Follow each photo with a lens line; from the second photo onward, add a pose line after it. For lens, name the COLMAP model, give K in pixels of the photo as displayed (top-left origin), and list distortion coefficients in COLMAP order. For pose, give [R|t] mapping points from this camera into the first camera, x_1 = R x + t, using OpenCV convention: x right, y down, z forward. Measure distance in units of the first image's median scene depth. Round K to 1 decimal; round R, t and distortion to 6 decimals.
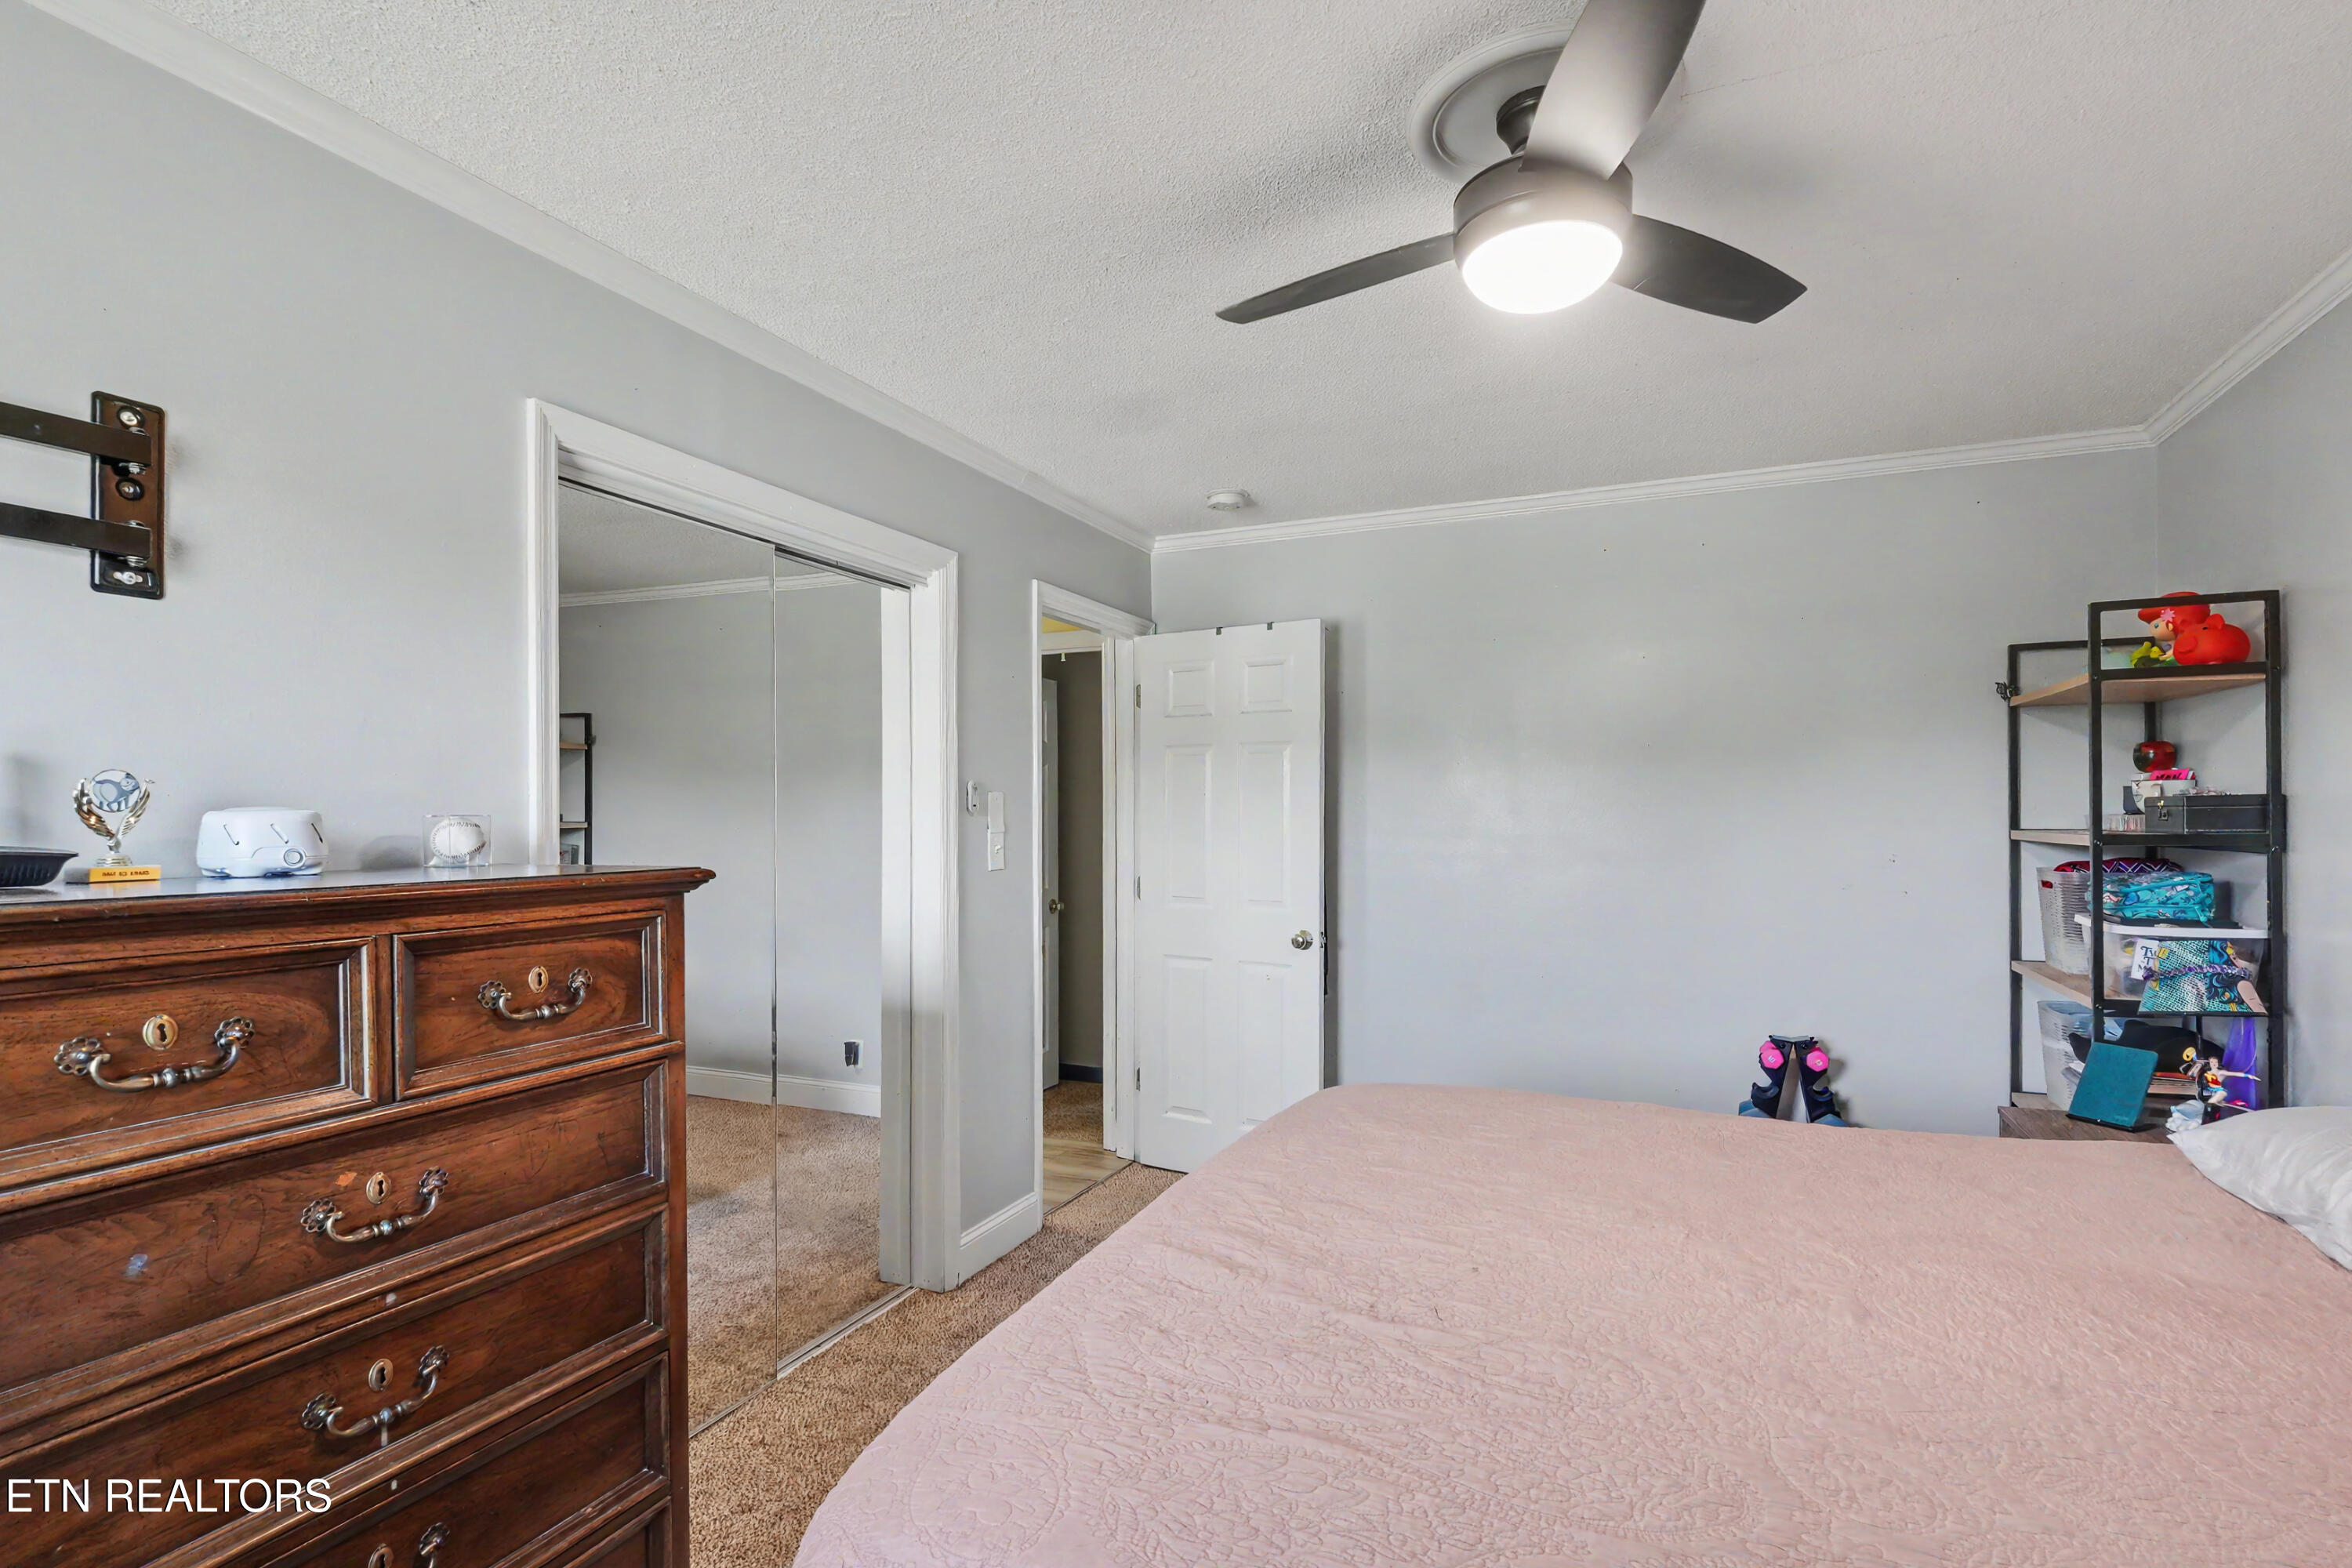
lens RADIAL K [[1091.2, 0, 1176.0], [0, 1091.2, 784.0], [0, 0, 1]] dist [0.000702, 0.000083]
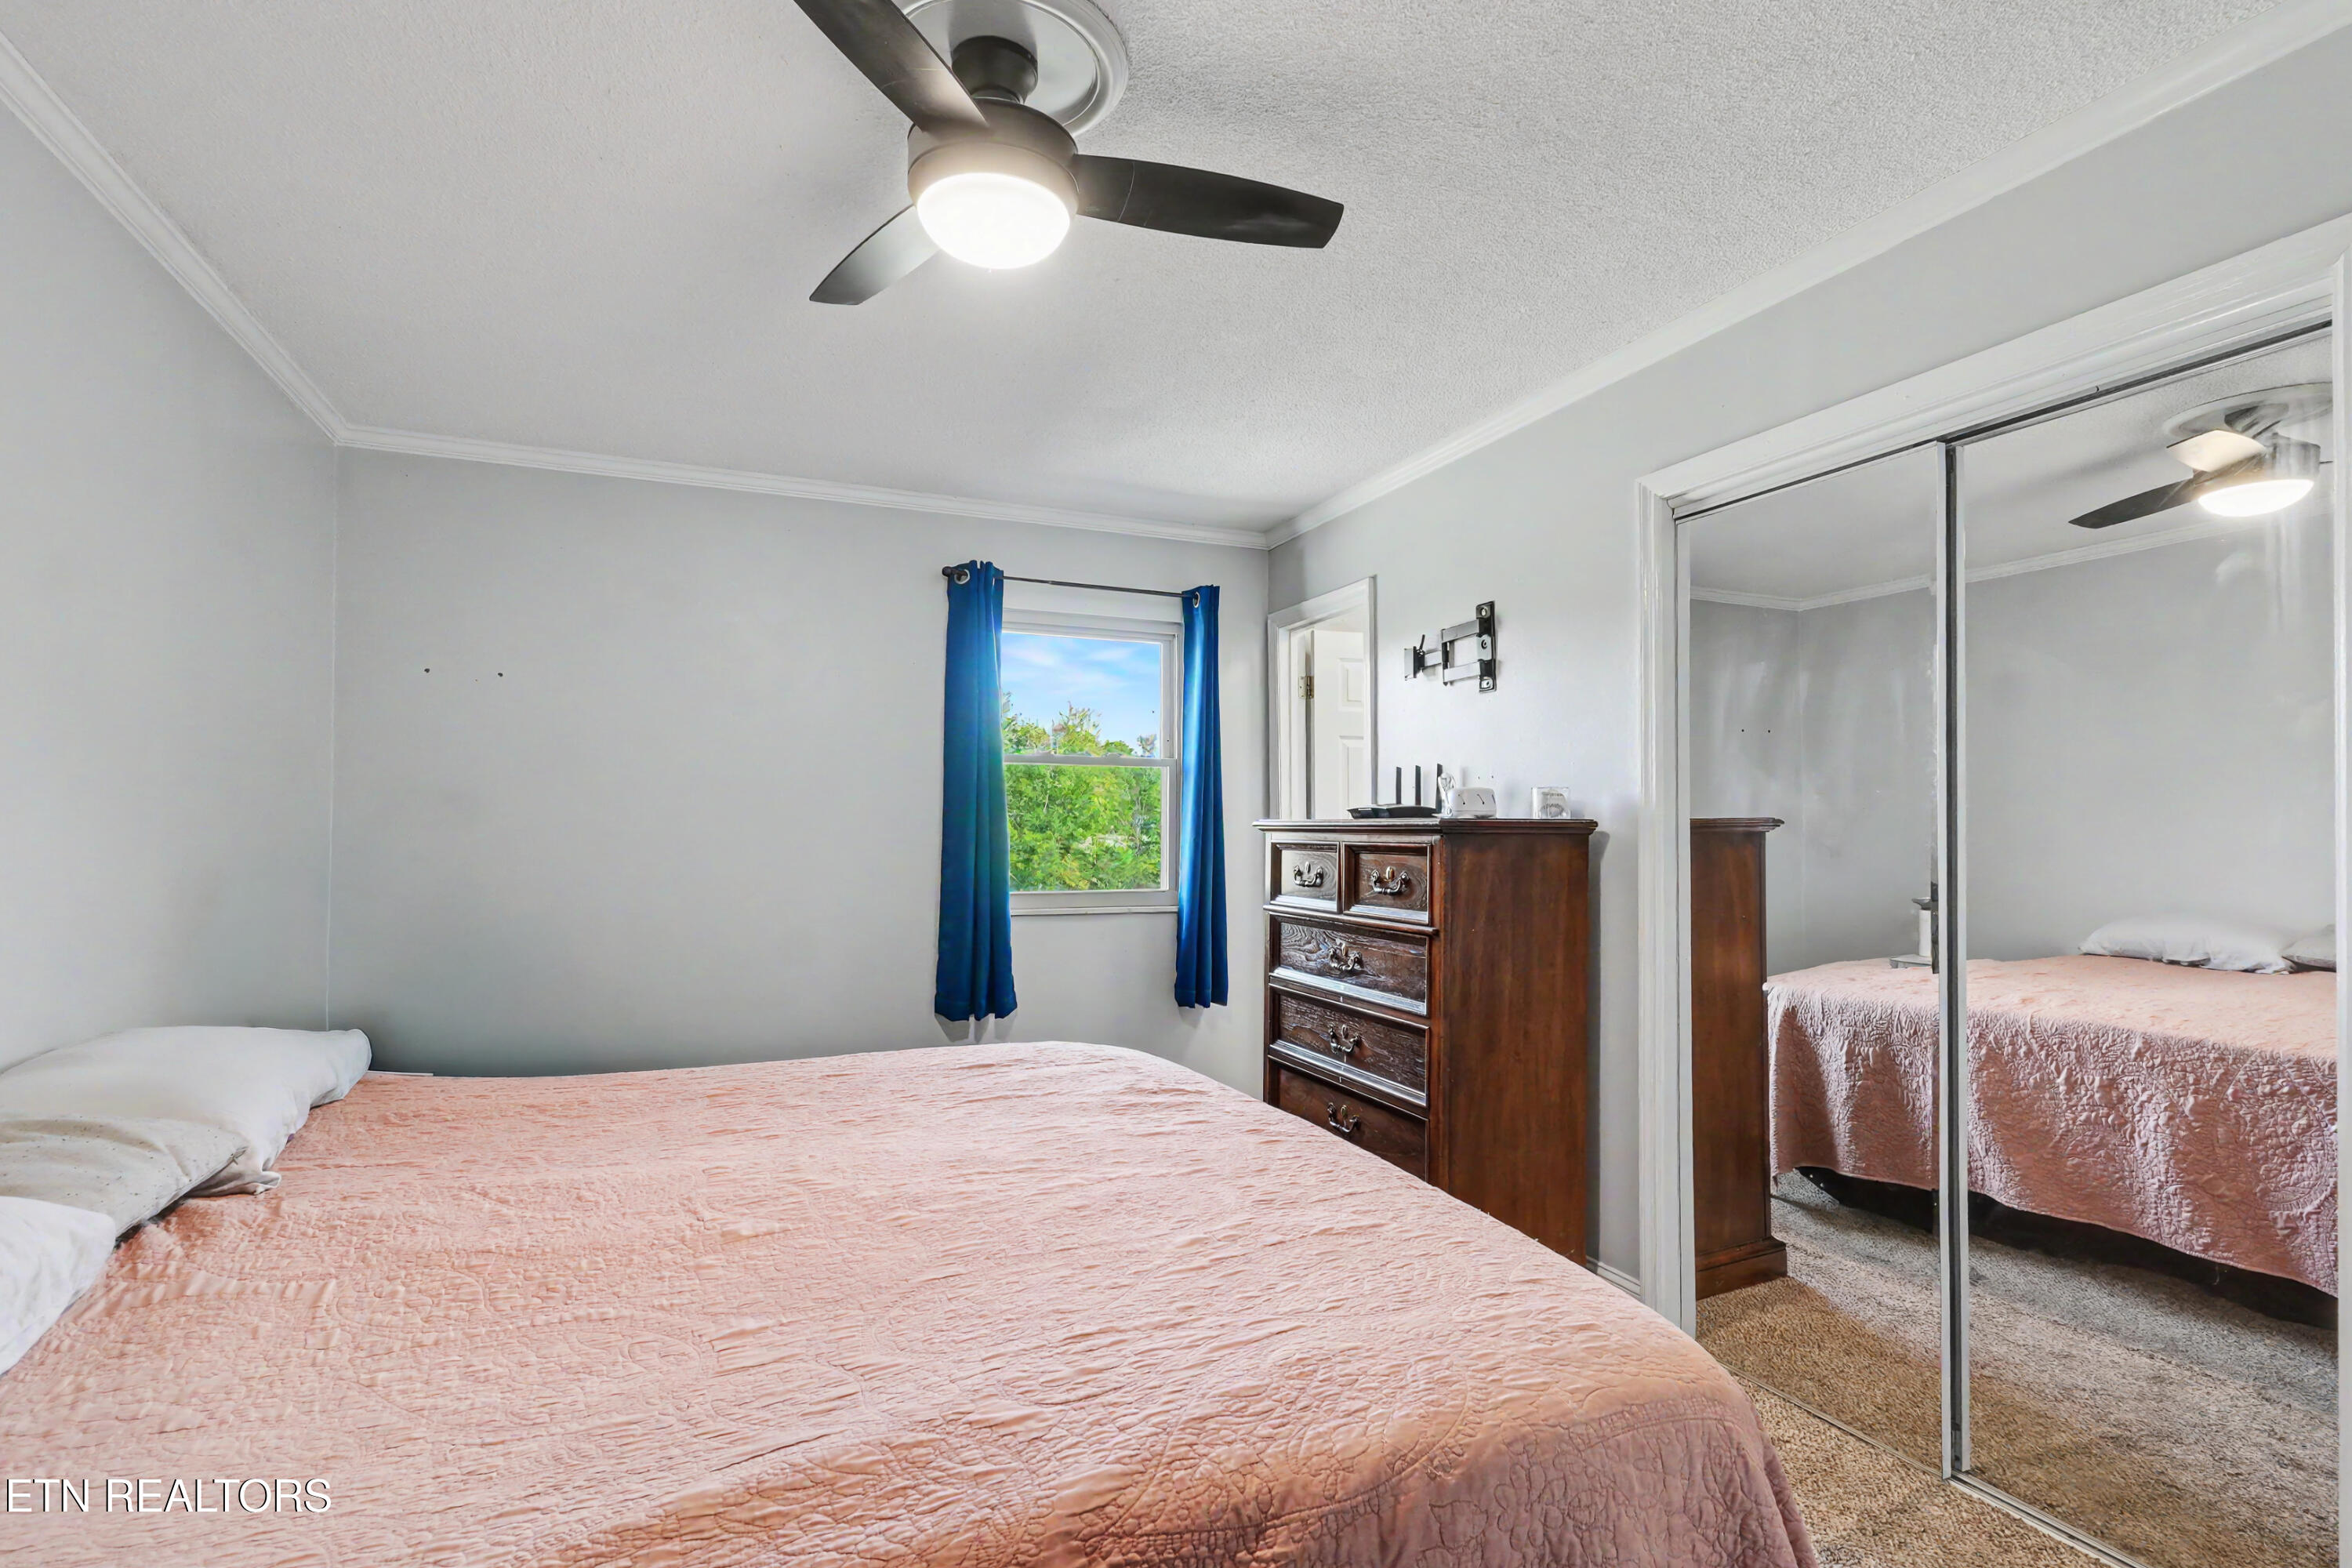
lens RADIAL K [[1091.2, 0, 1176.0], [0, 1091.2, 784.0], [0, 0, 1]] dist [0.000702, 0.000083]
pose [[-0.668655, -0.027038, -0.743081, 1.047602], [0.022088, 0.998175, -0.056196, 0.116859], [0.743244, -0.053989, -0.666838, 1.925163]]
